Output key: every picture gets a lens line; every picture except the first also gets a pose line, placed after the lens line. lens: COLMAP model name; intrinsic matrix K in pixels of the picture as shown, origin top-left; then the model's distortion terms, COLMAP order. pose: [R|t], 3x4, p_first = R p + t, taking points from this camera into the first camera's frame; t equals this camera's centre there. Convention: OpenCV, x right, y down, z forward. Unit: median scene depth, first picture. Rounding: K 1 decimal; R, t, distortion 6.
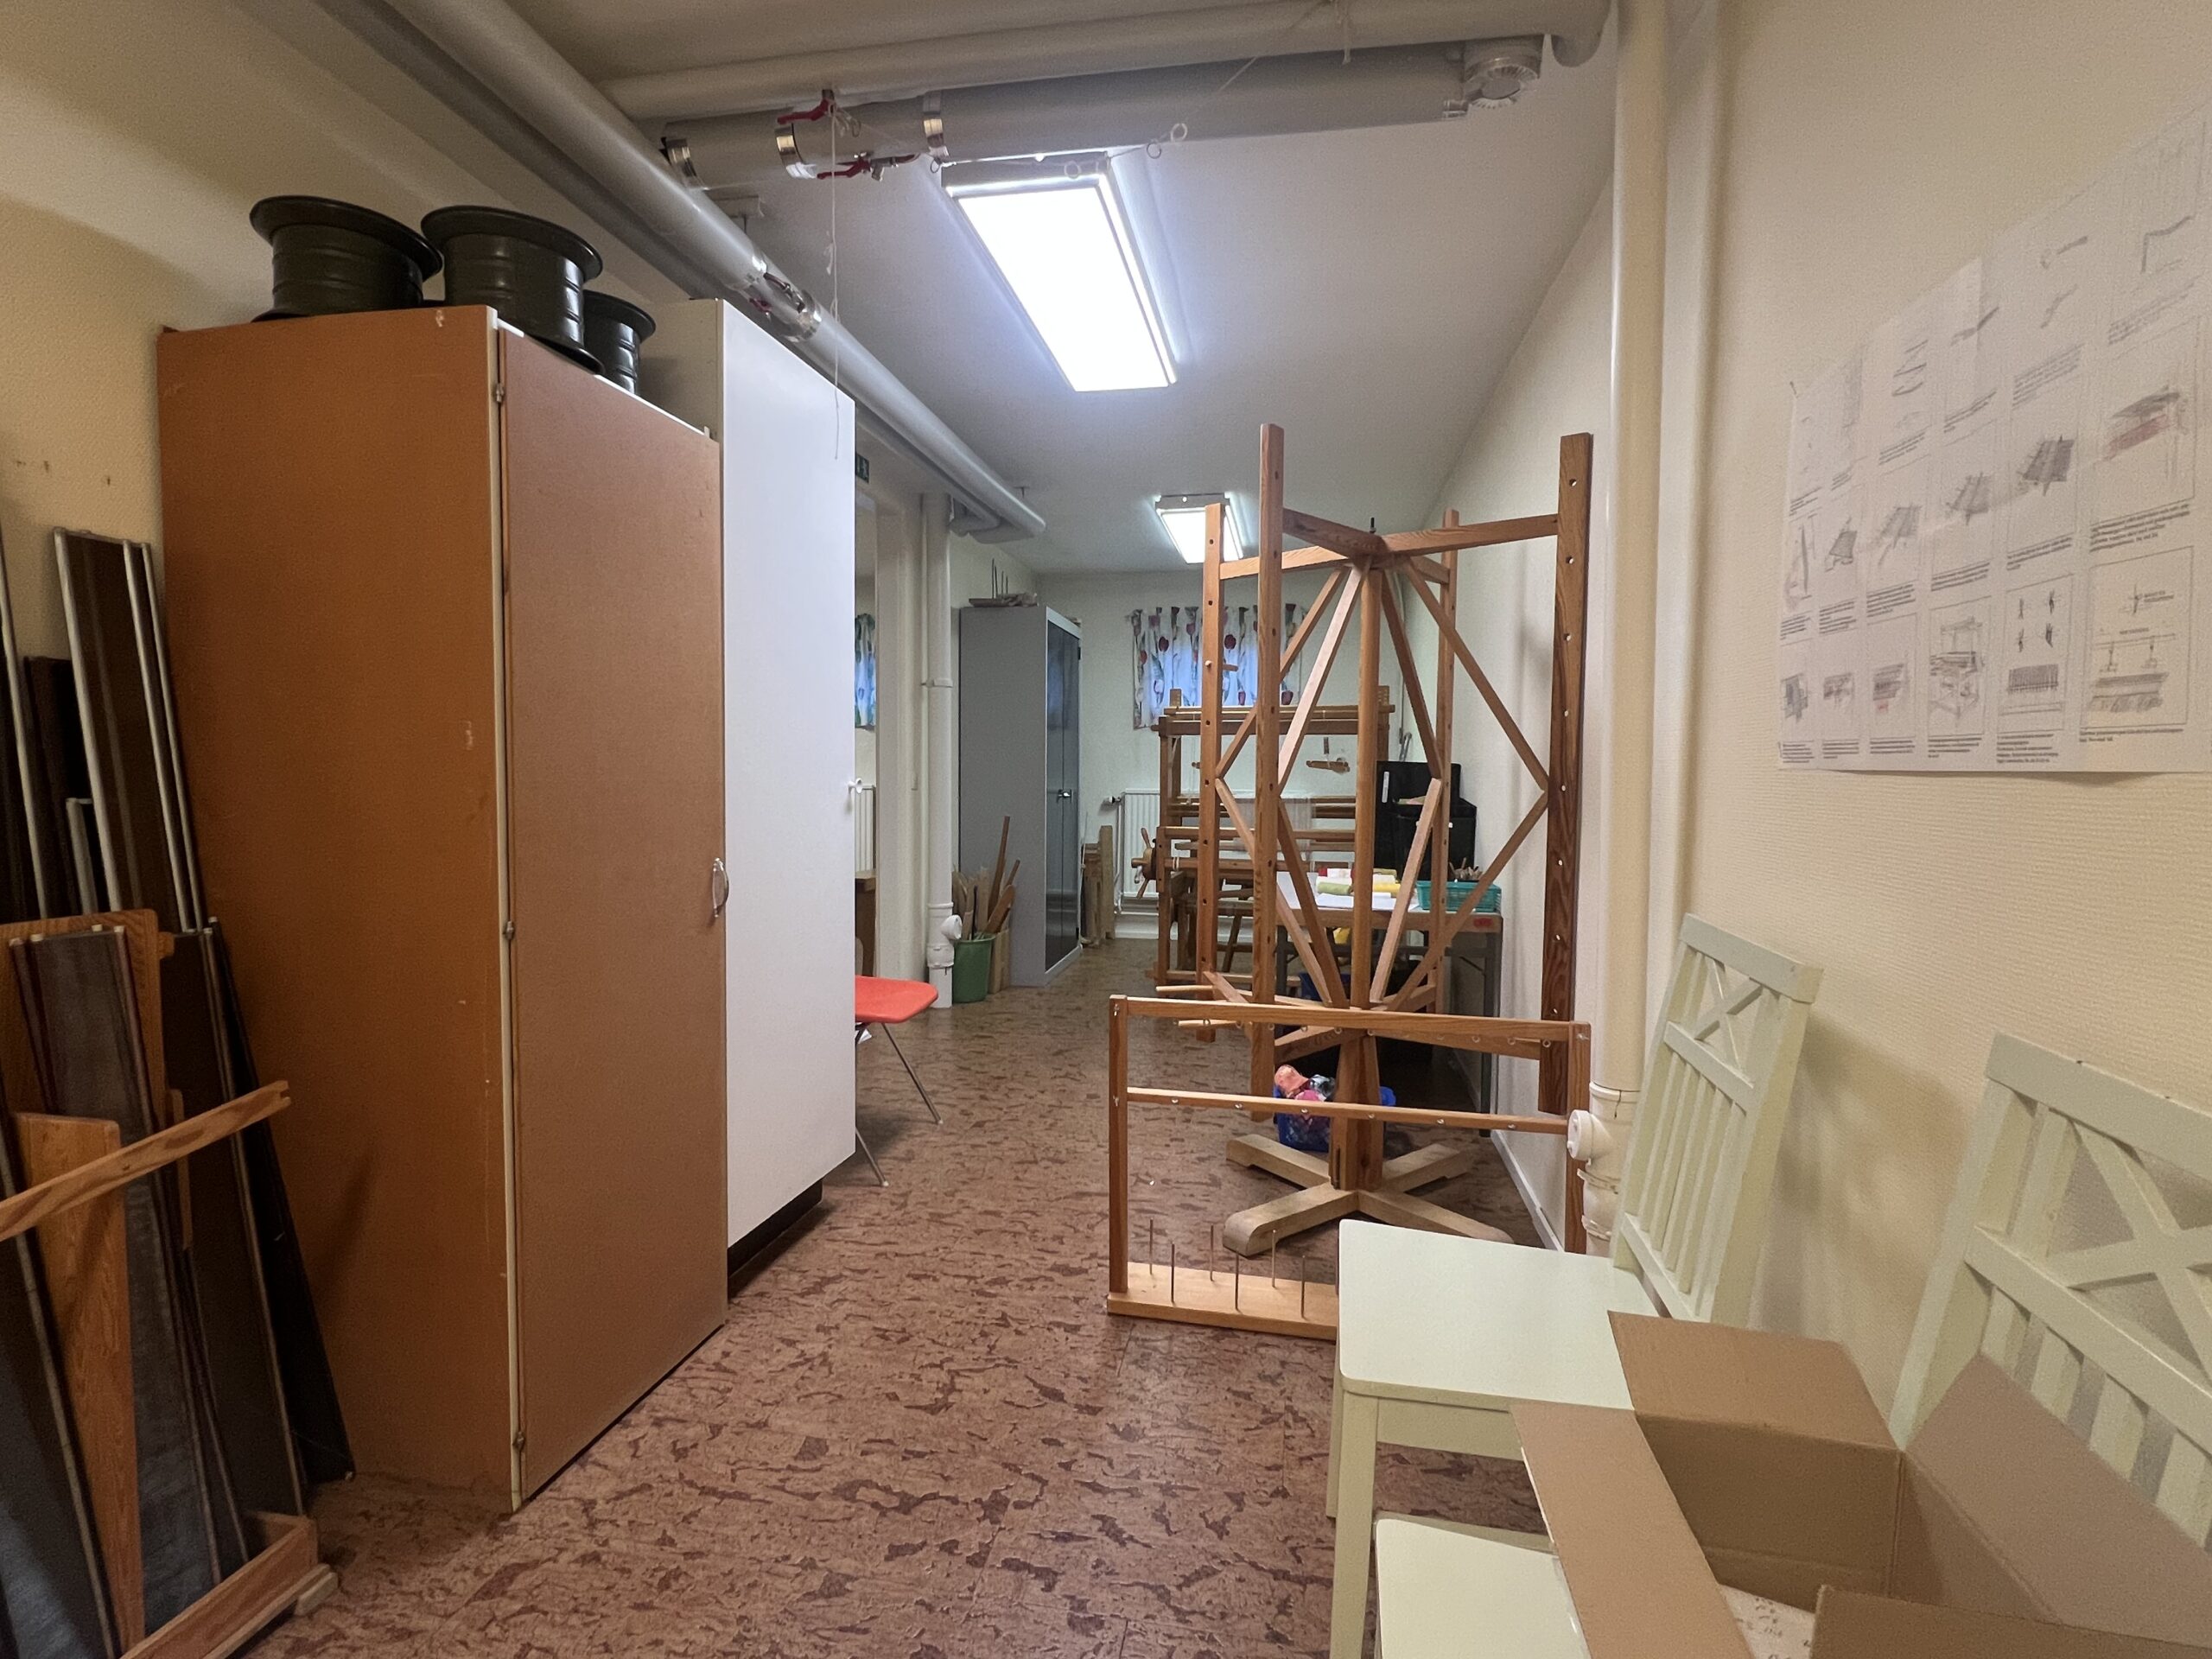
lens RADIAL K [[1070.1, 0, 1102.8], [0, 1070.1, 820.7], [0, 0, 1]] dist [-0.001461, 0.000663]
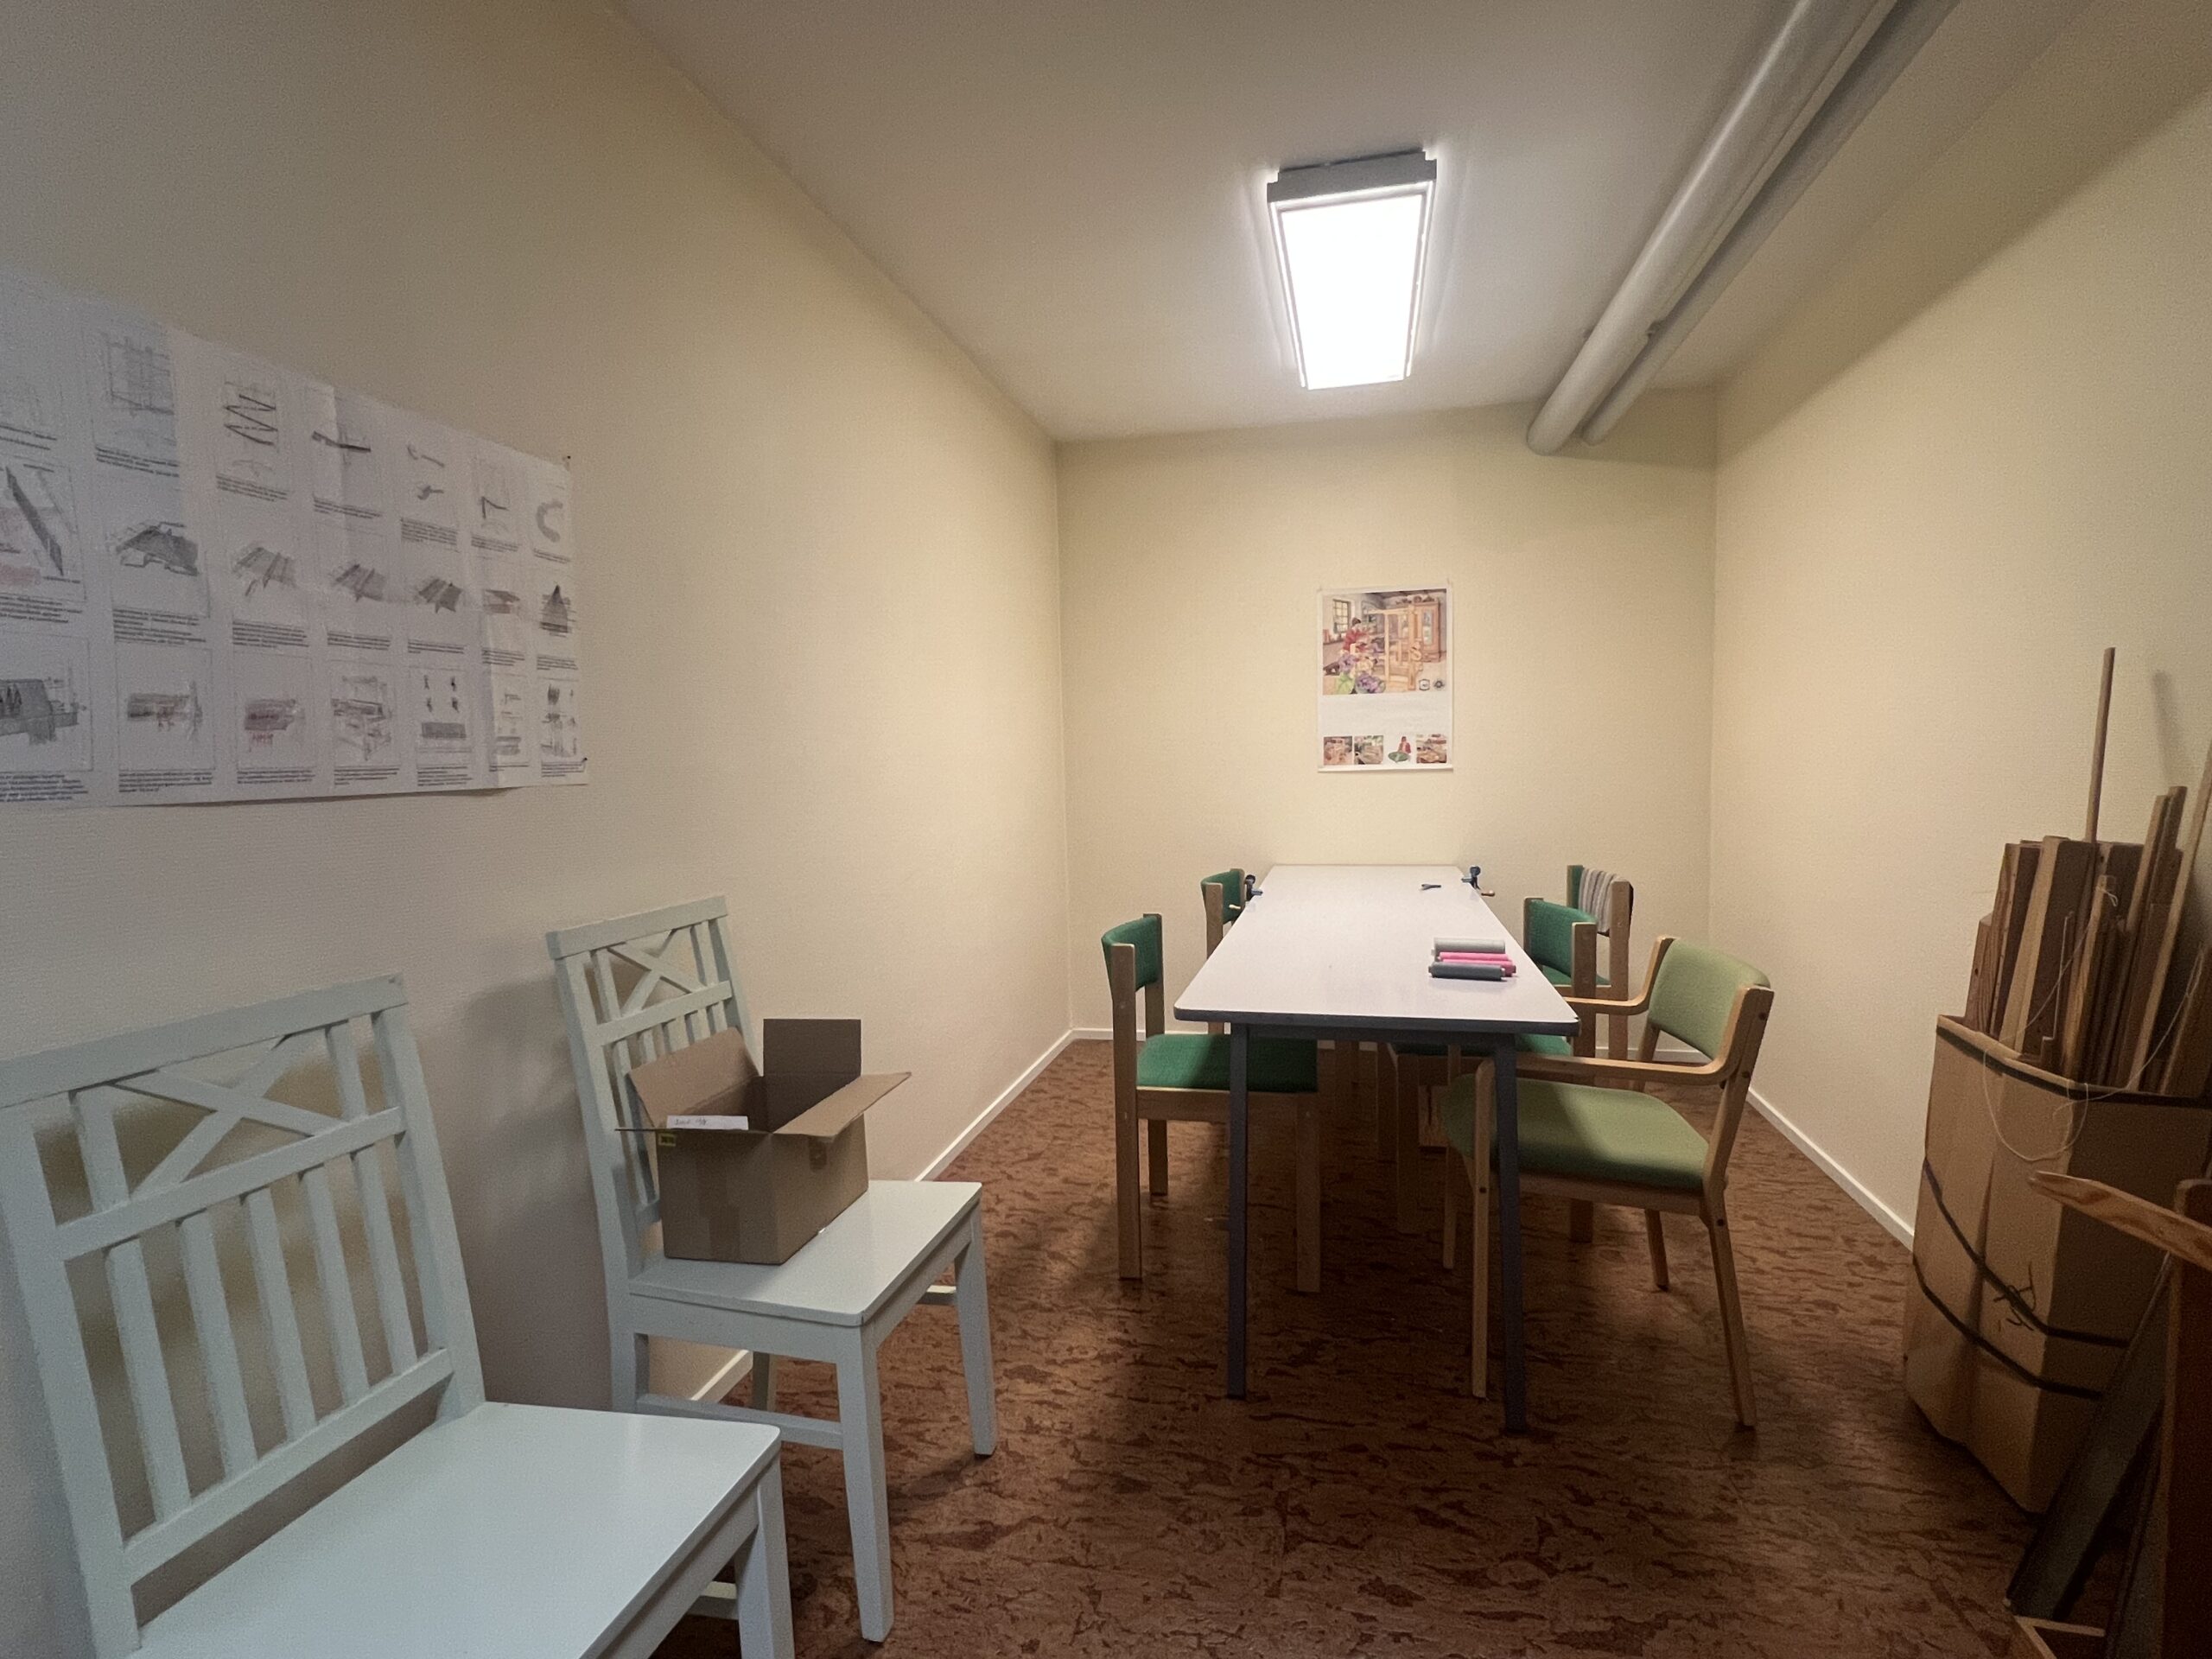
lens RADIAL K [[1070.1, 0, 1097.8], [0, 1070.1, 830.4], [0, 0, 1]] dist [-0.001461, 0.000663]
pose [[-0.998405, -0.035998, 0.043501, -0.153927], [-0.029695, 0.990025, 0.137731, -0.226027], [-0.048025, 0.136219, -0.989514, 2.452402]]
